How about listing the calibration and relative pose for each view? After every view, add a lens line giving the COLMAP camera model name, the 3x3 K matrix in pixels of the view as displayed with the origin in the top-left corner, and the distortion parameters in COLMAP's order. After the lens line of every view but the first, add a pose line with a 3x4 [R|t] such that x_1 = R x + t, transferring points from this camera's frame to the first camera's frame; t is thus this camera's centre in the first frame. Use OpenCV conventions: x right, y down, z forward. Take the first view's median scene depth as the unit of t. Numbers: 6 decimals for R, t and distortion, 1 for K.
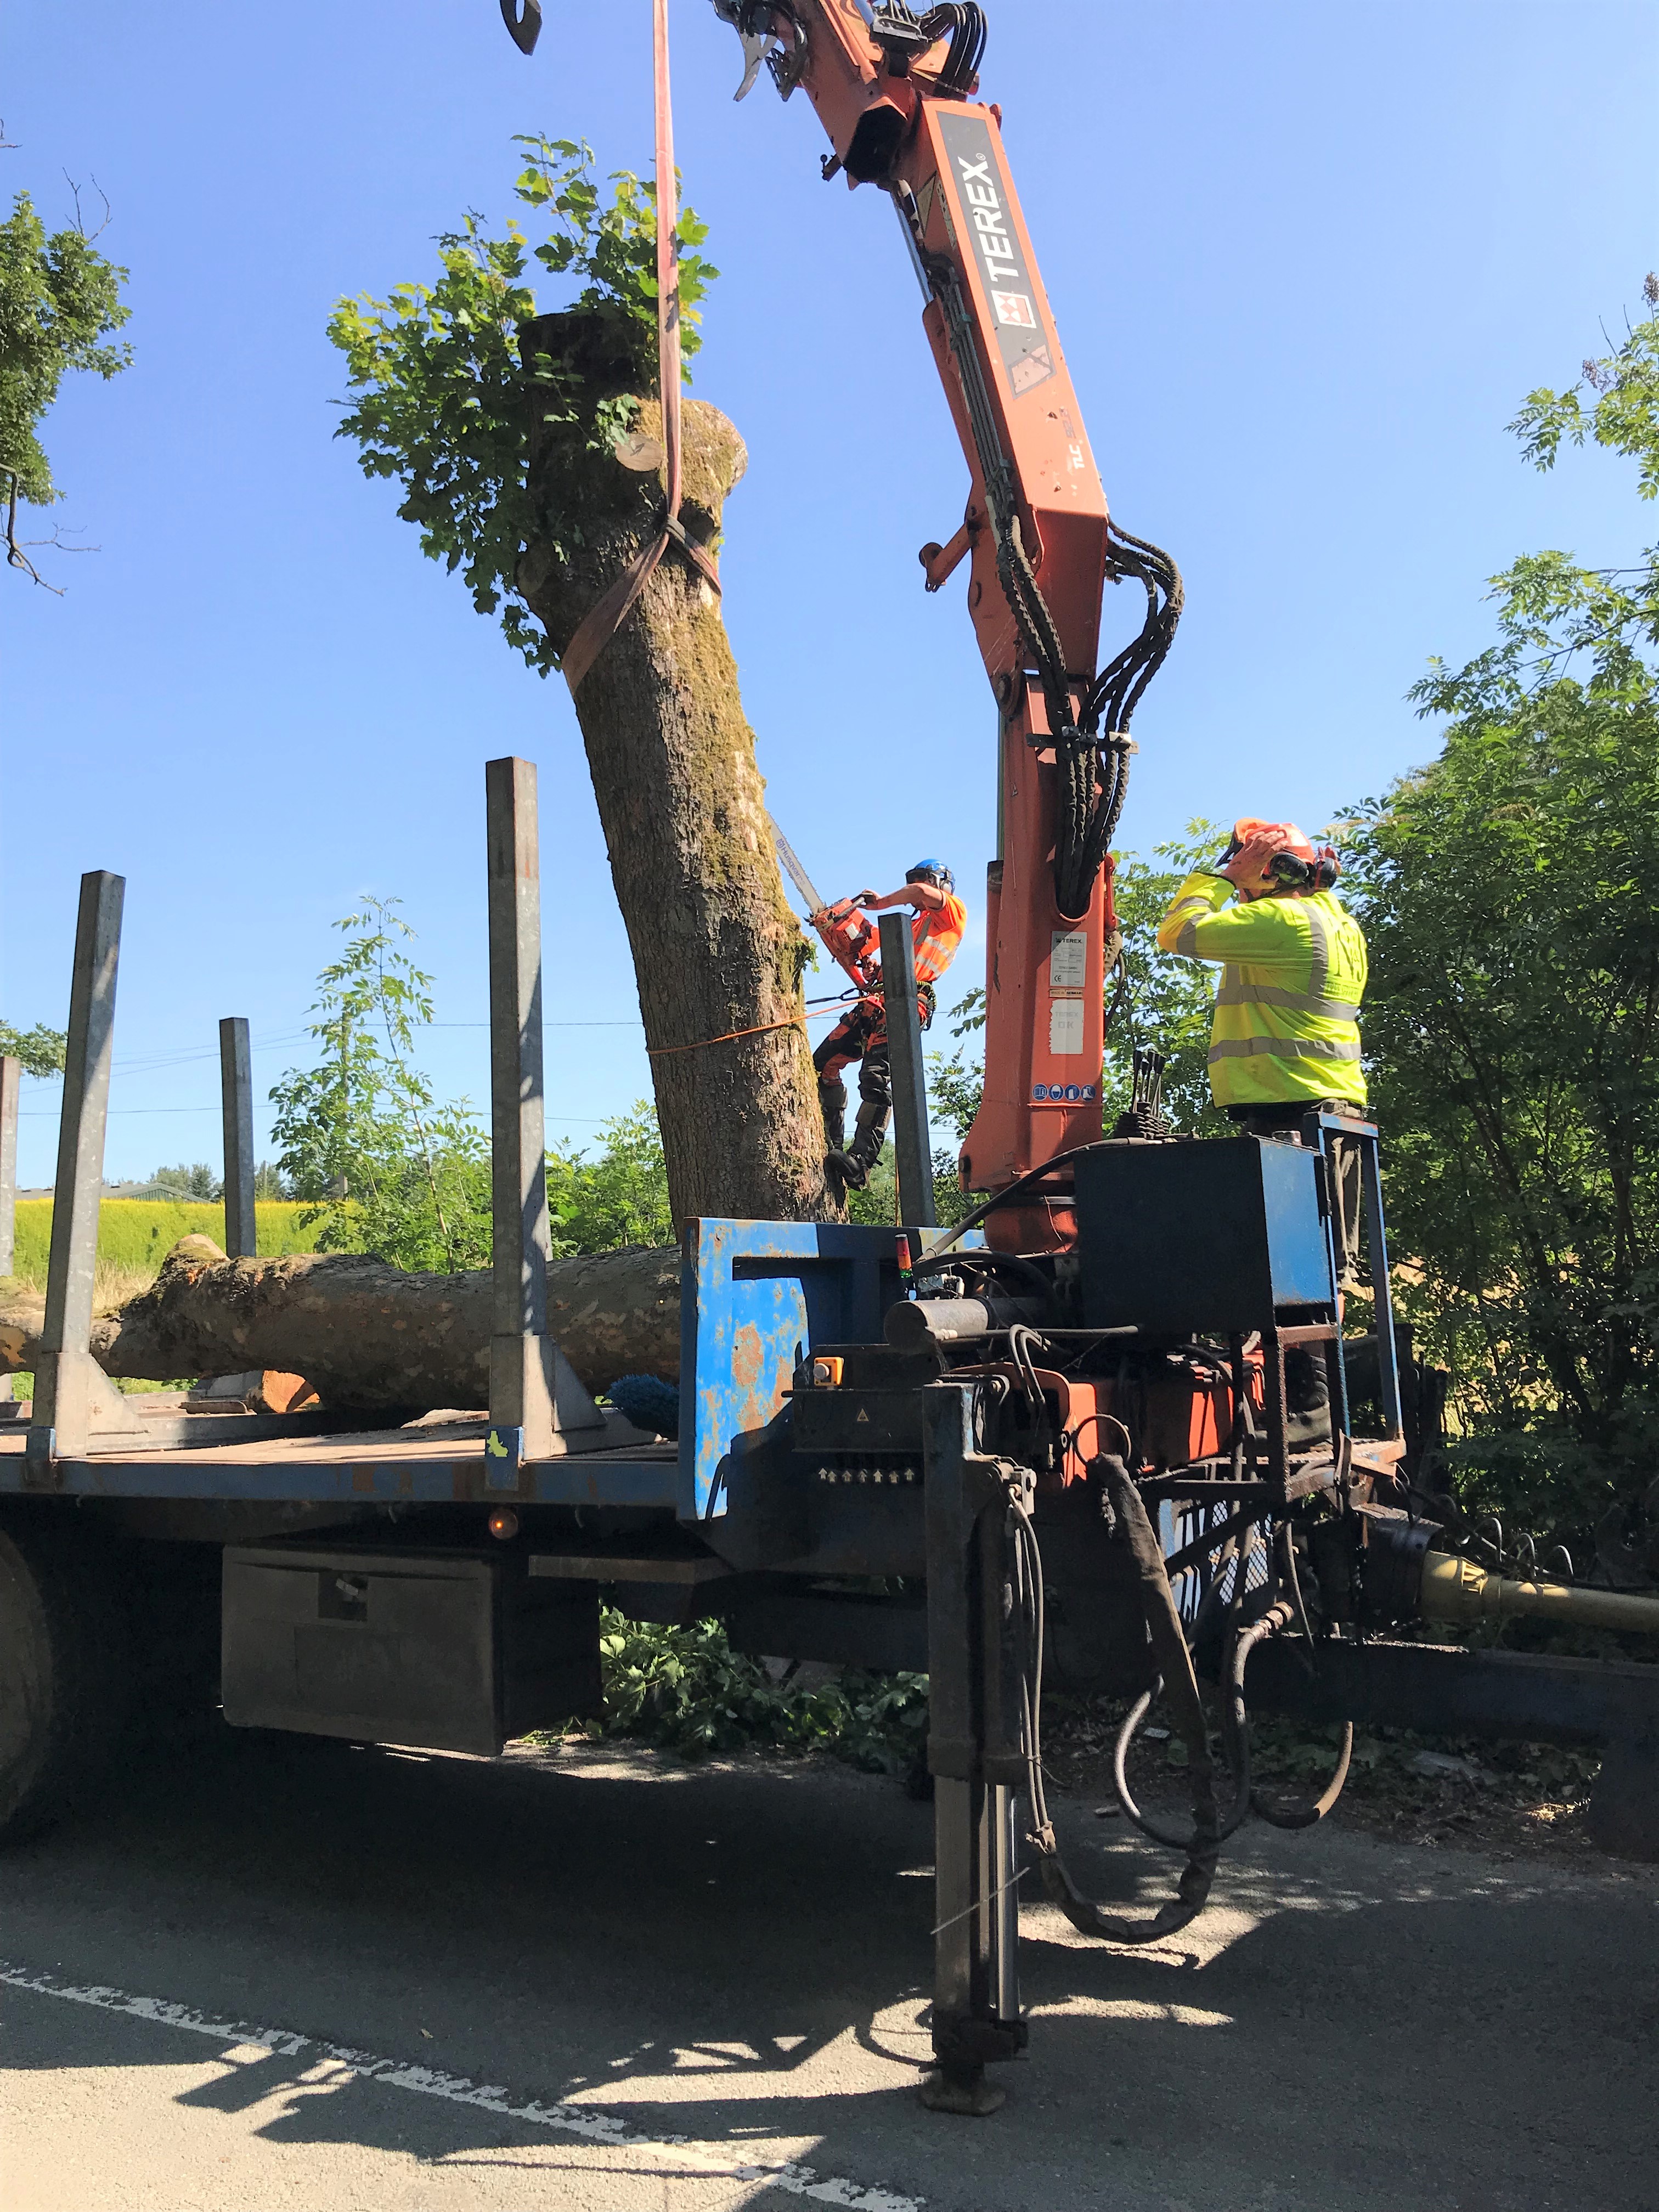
lens RADIAL K [[1771.9, 0, 842.9], [0, 1771.9, 1105.5], [0, 0, 1]] dist [0.051132, -0.070915]
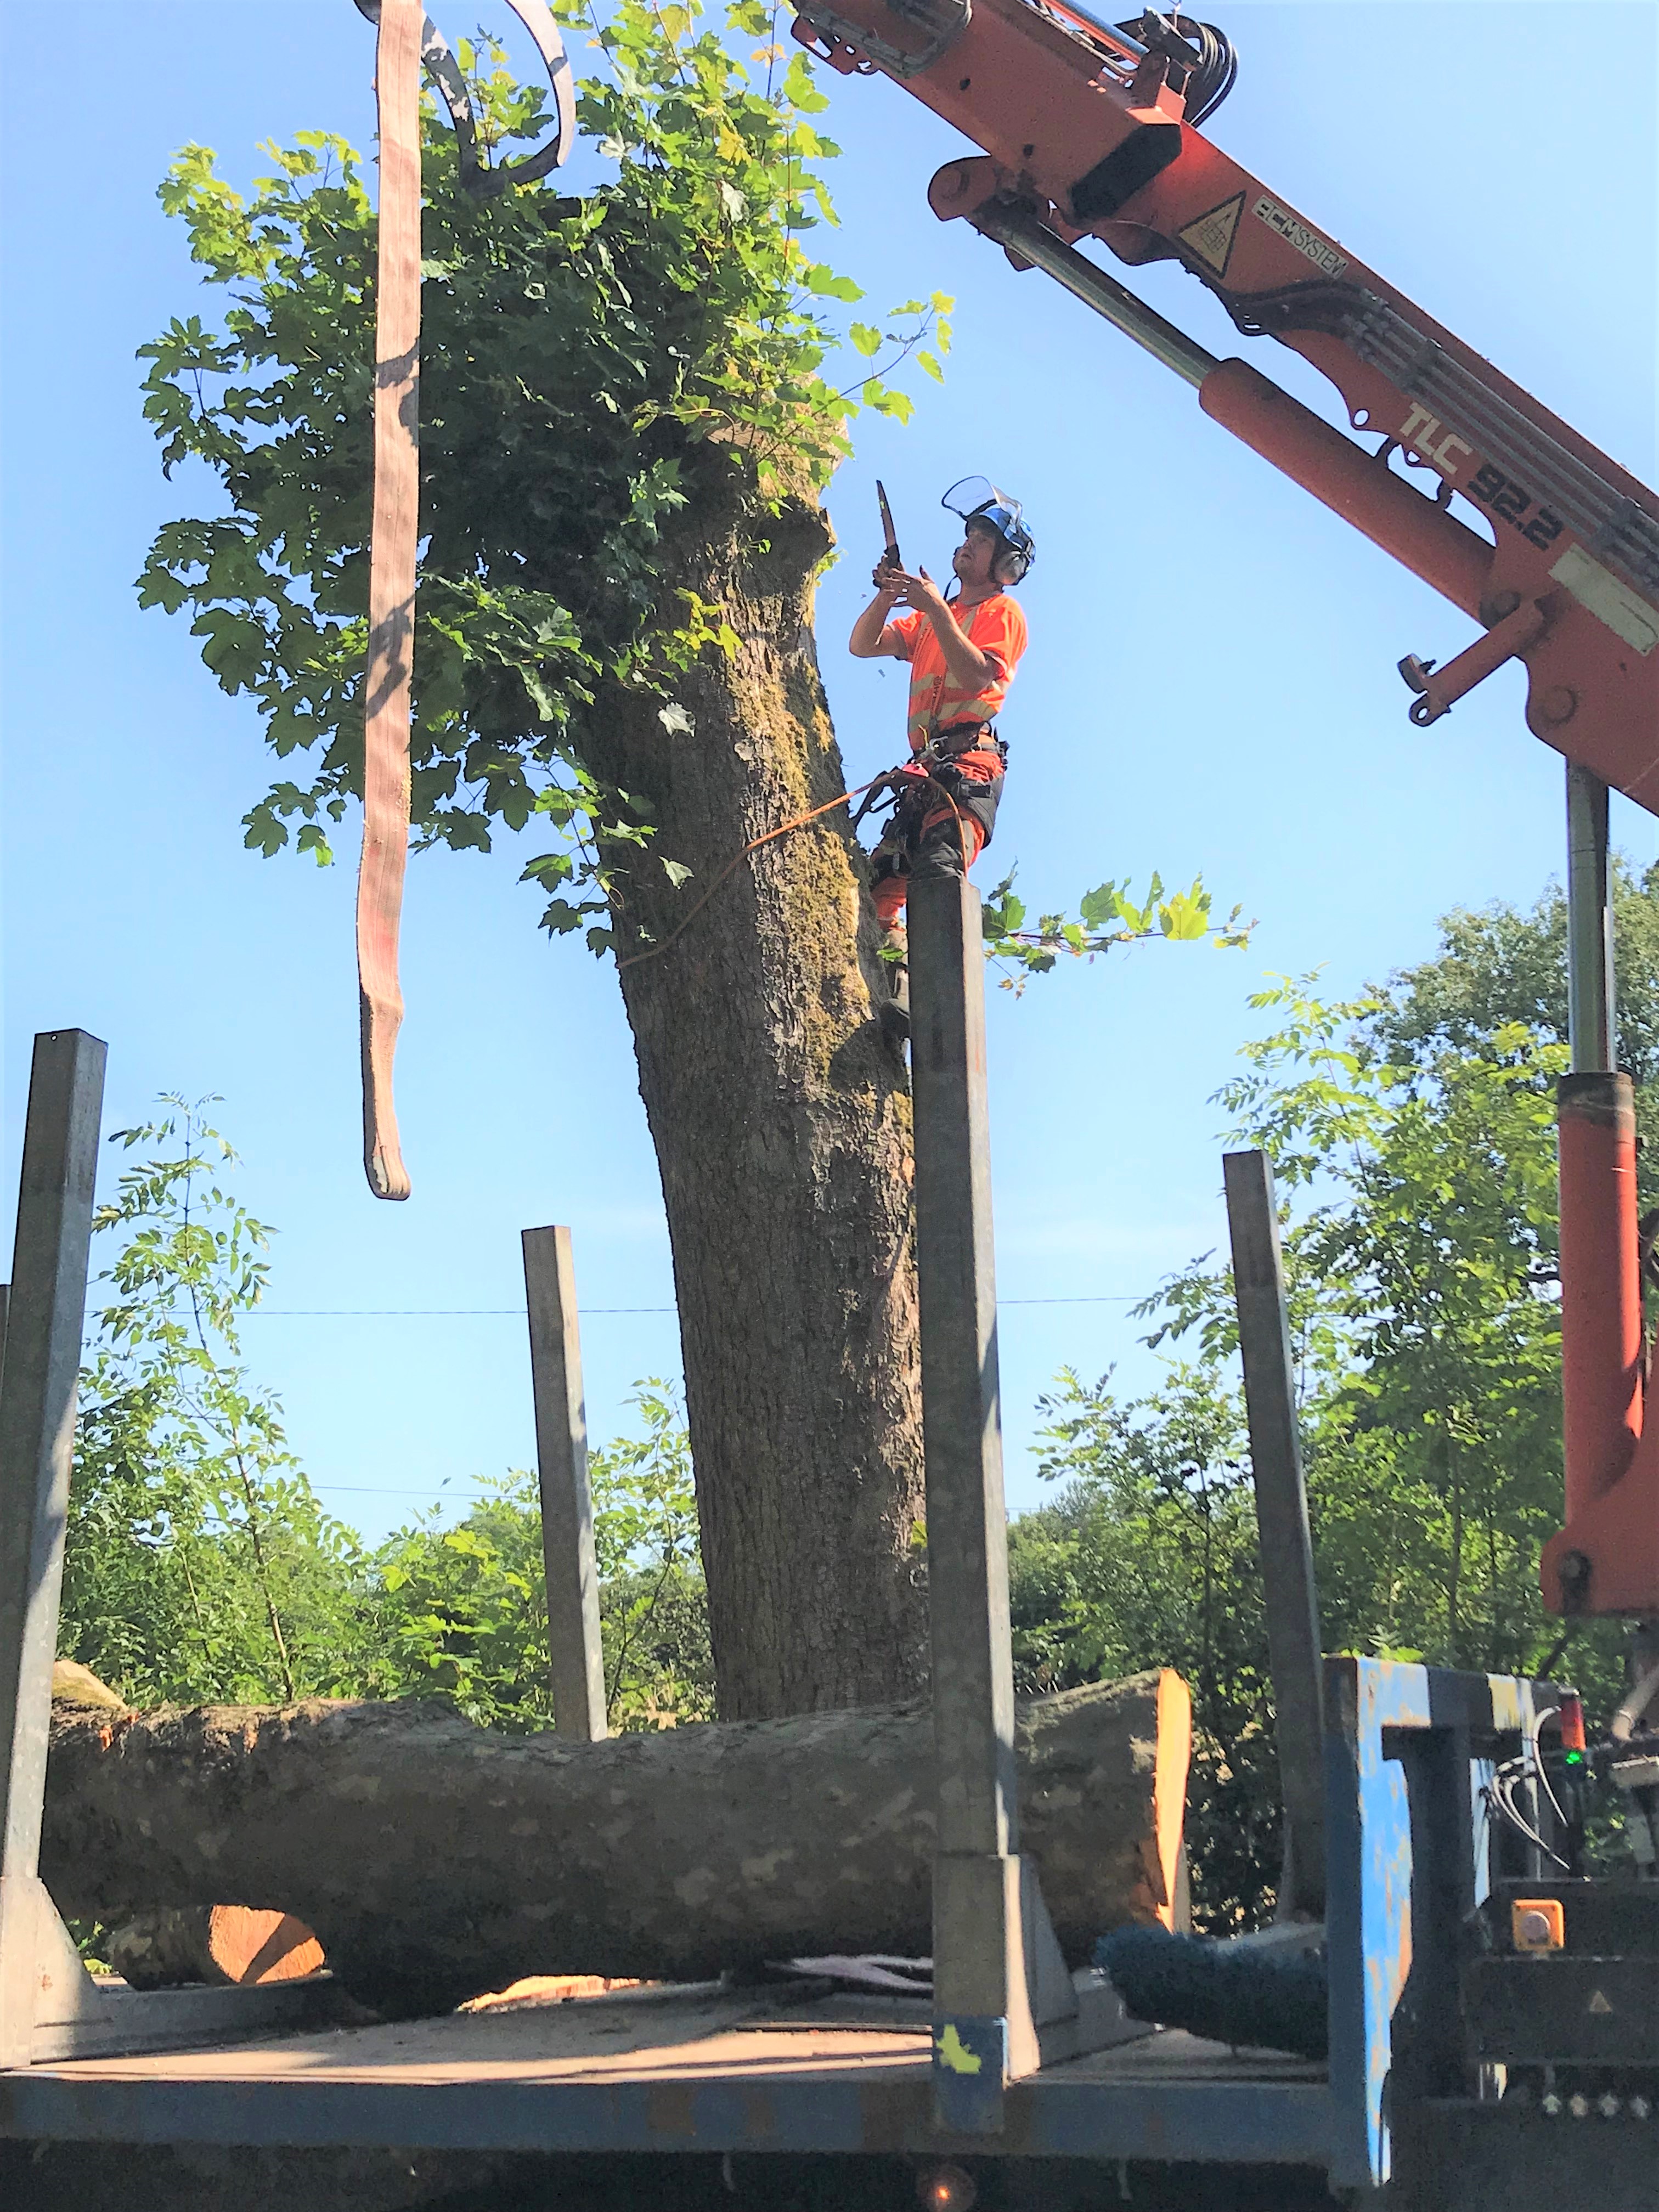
lens RADIAL K [[2778.3, 0, 840.9], [0, 2778.3, 1108.1], [0, 0, 1]] dist [0.186468, -0.686868]
pose [[0.991587, 0.039612, 0.123236, -0.294579], [-0.024150, 0.991923, -0.124519, 0.001844], [-0.127173, 0.120496, 0.984534, 0.058548]]
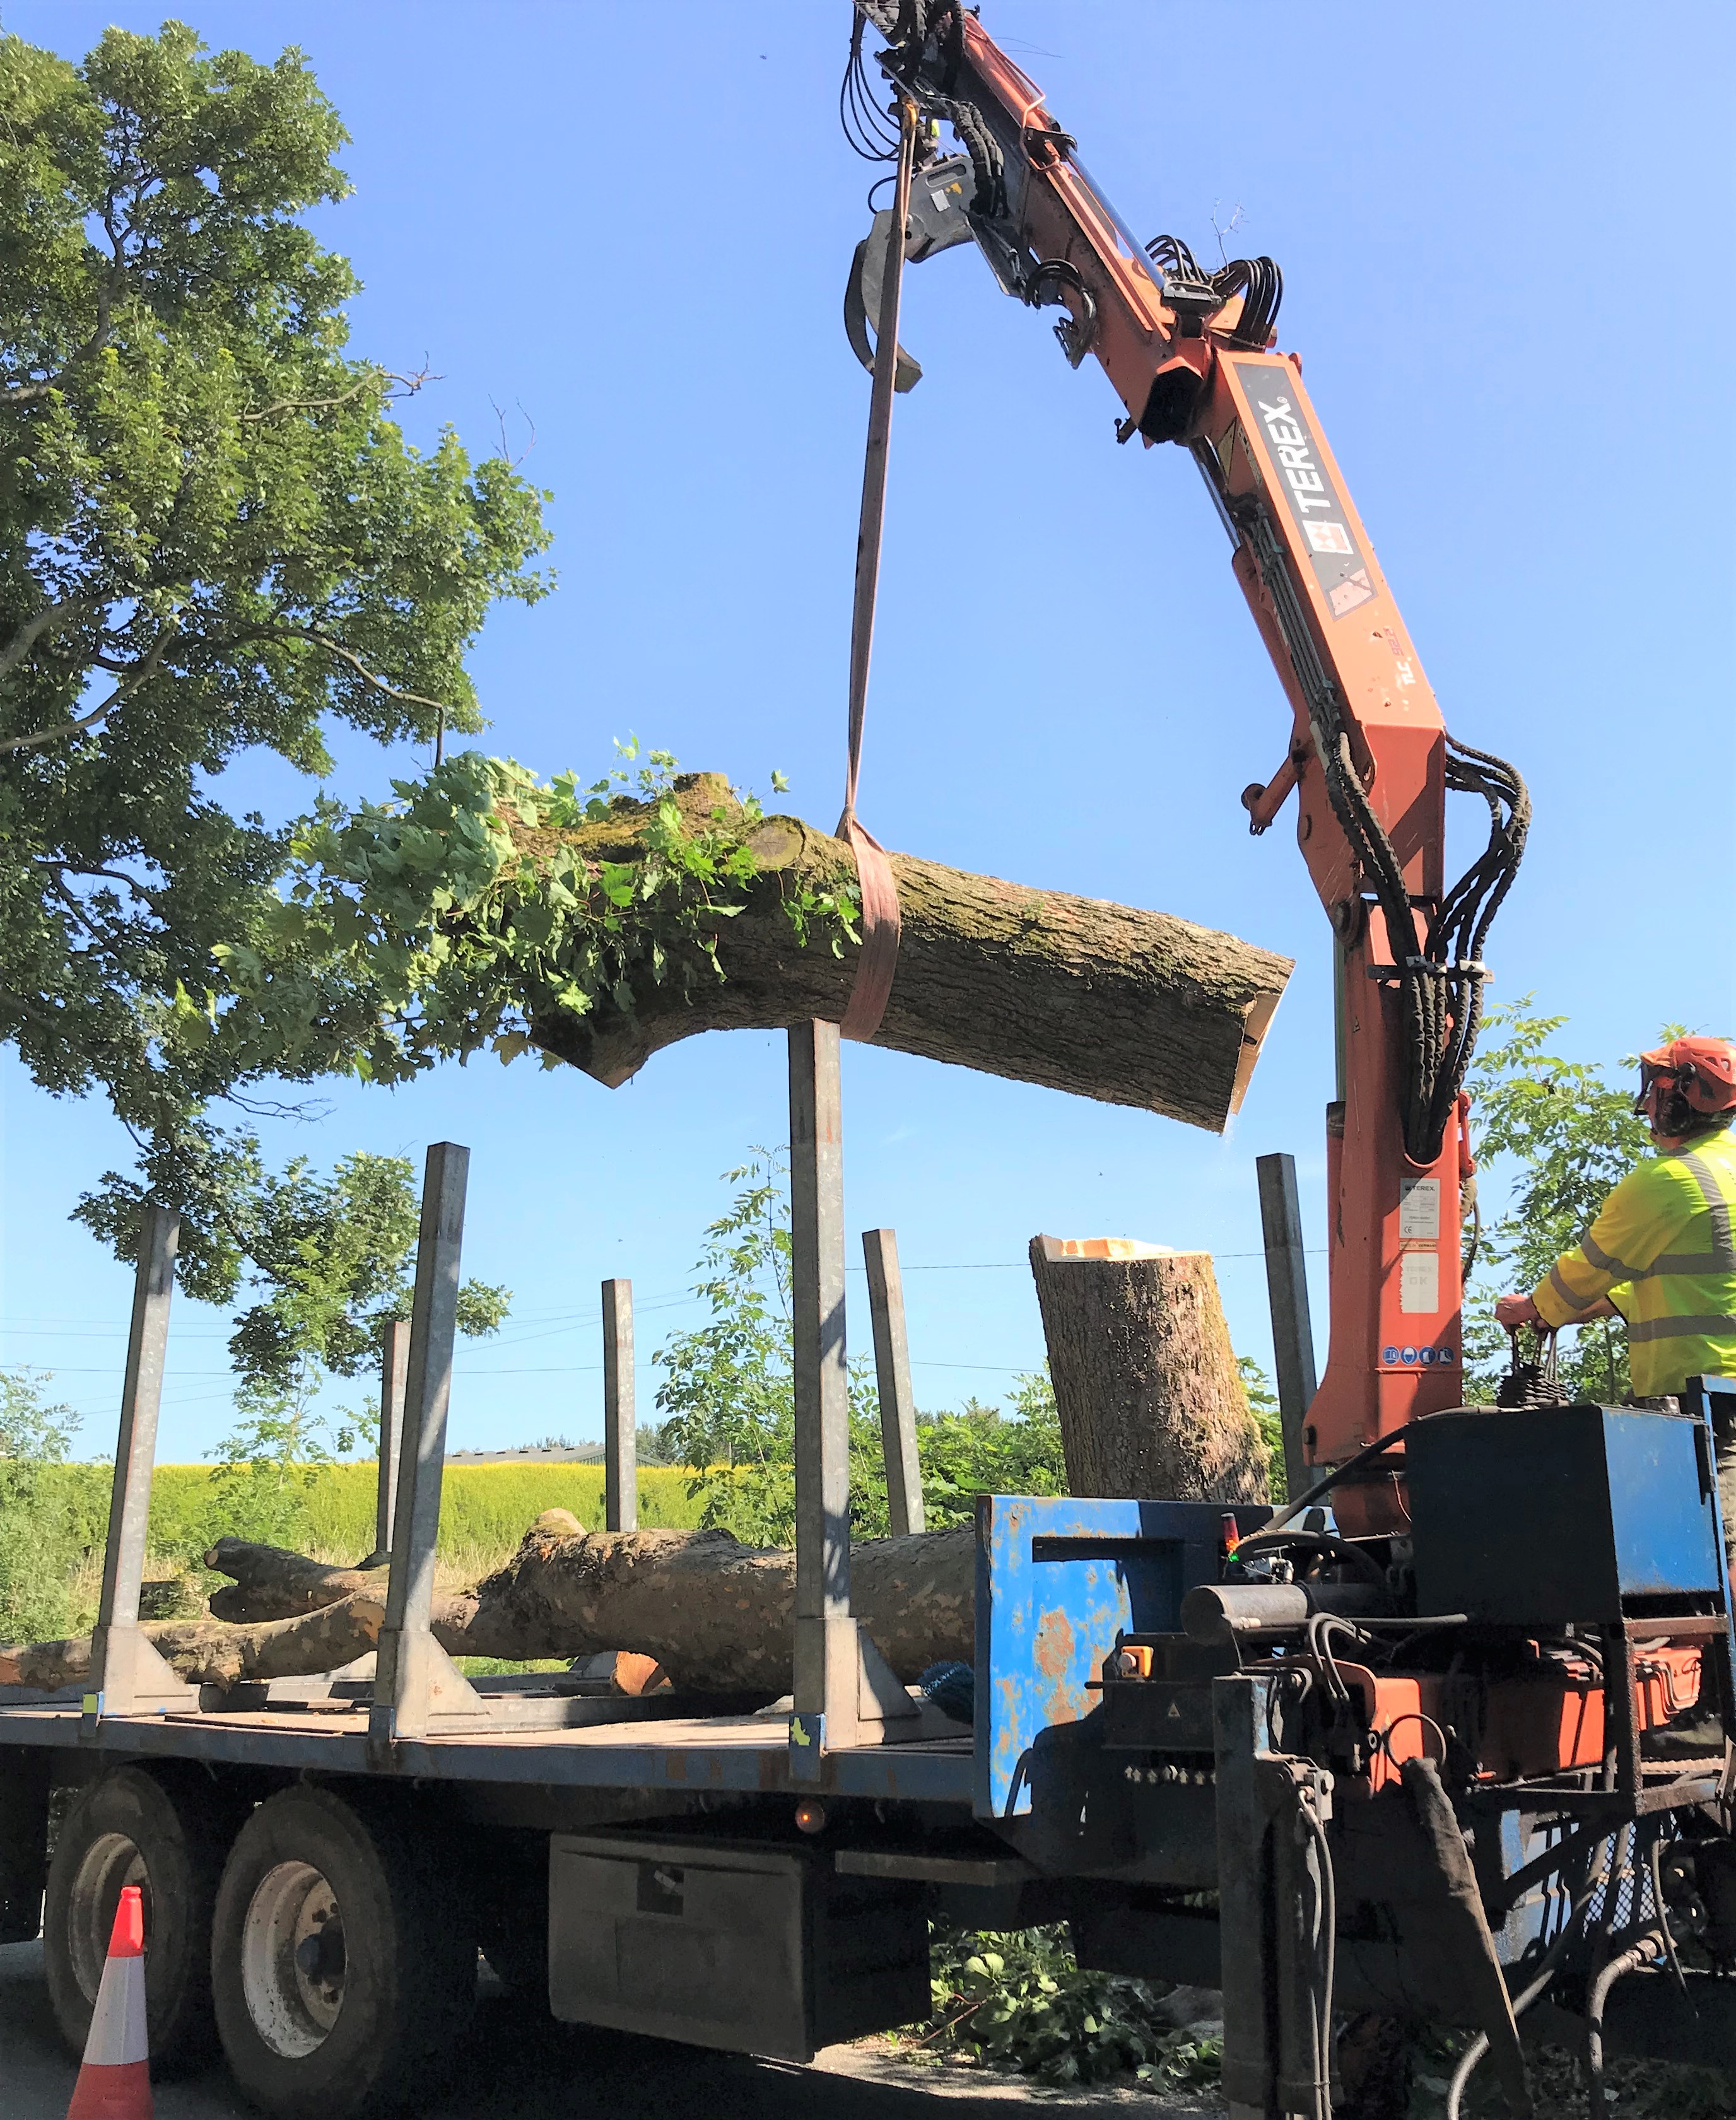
lens RADIAL K [[2032.3, 0, 954.9], [0, 2032.3, 1246.1], [0, 0, 1]] dist [0.111156, -0.299264]
pose [[0.979531, -0.025537, -0.199668, 0.095592], [0.015419, 0.998525, -0.052068, -0.011328], [0.200703, 0.047923, 0.978479, -0.066753]]
